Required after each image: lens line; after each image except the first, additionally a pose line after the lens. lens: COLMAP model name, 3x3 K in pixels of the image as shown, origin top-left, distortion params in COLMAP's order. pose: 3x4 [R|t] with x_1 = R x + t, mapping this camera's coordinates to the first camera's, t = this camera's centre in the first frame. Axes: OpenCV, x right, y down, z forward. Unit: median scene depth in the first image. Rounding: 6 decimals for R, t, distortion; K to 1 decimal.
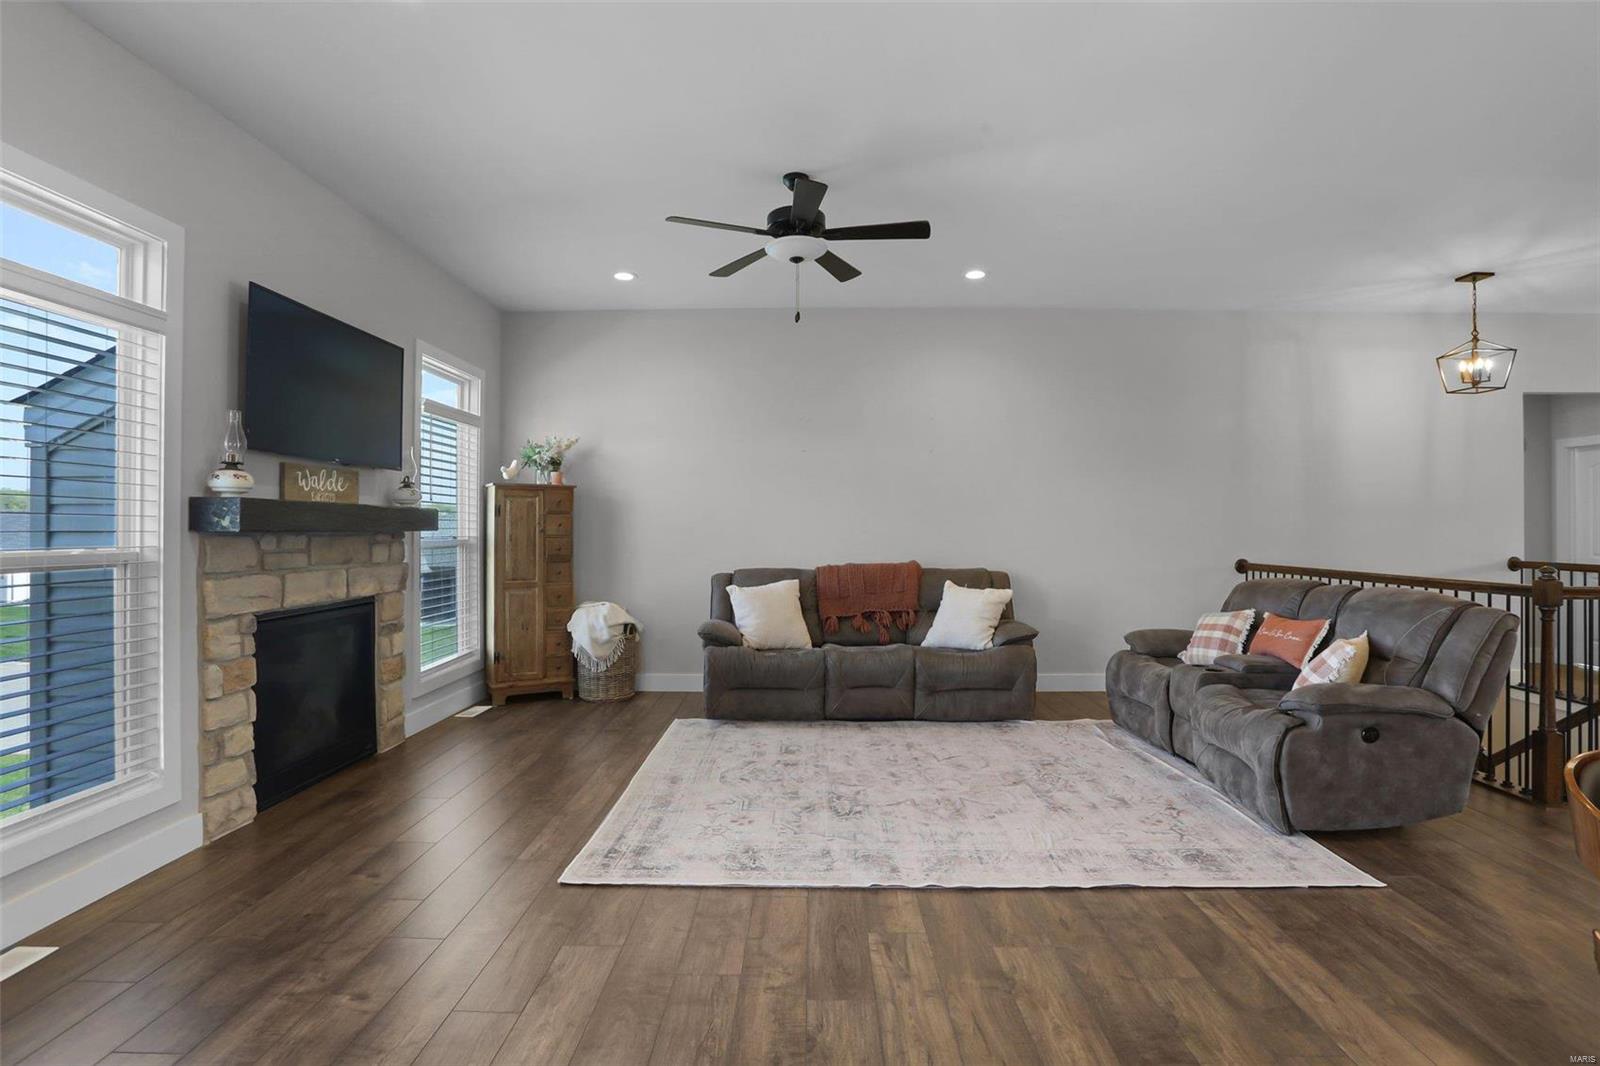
lens RADIAL K [[788.4, 0, 800.0], [0, 788.4, 533.0], [0, 0, 1]] dist [-0.044449, 0.000998]
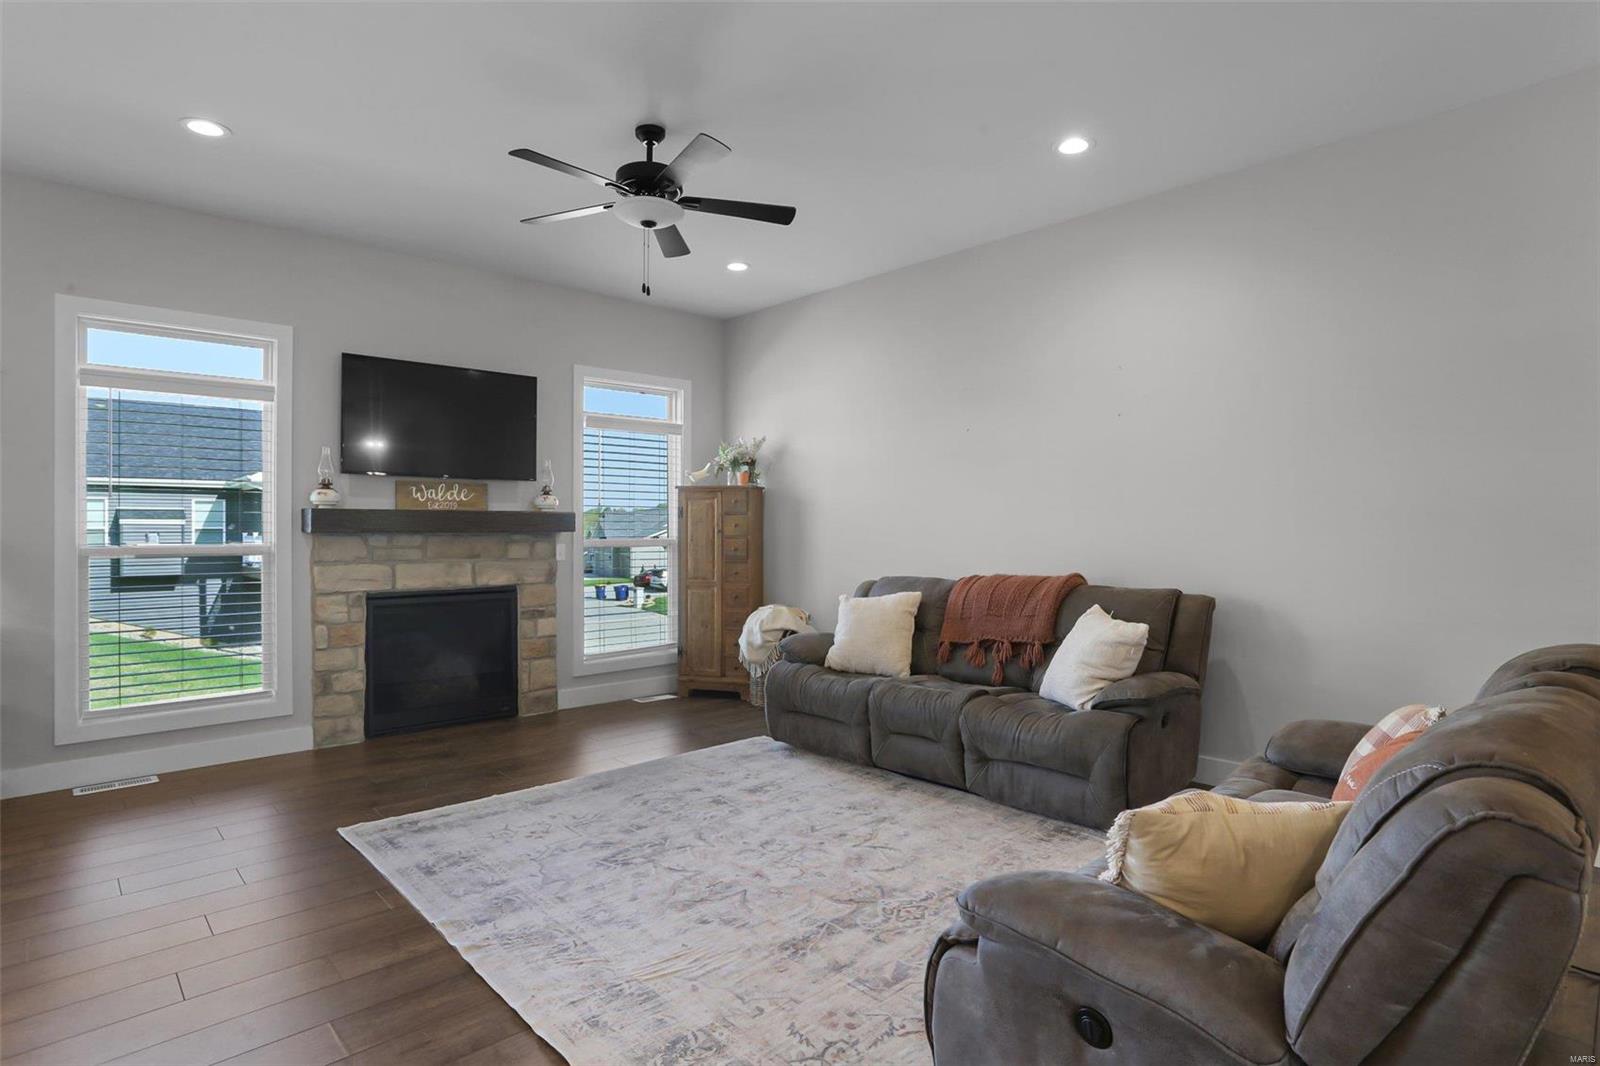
lens RADIAL K [[830.0, 0, 757.3], [0, 830.0, 537.0], [0, 0, 1]] dist [-0.036384, 0.000093]
pose [[0.675394, 0.000663, -0.737457, 0.729995], [0.000015, 1.000000, 0.000913, 0.004619], [0.737457, -0.000628, 0.675394, 0.450832]]
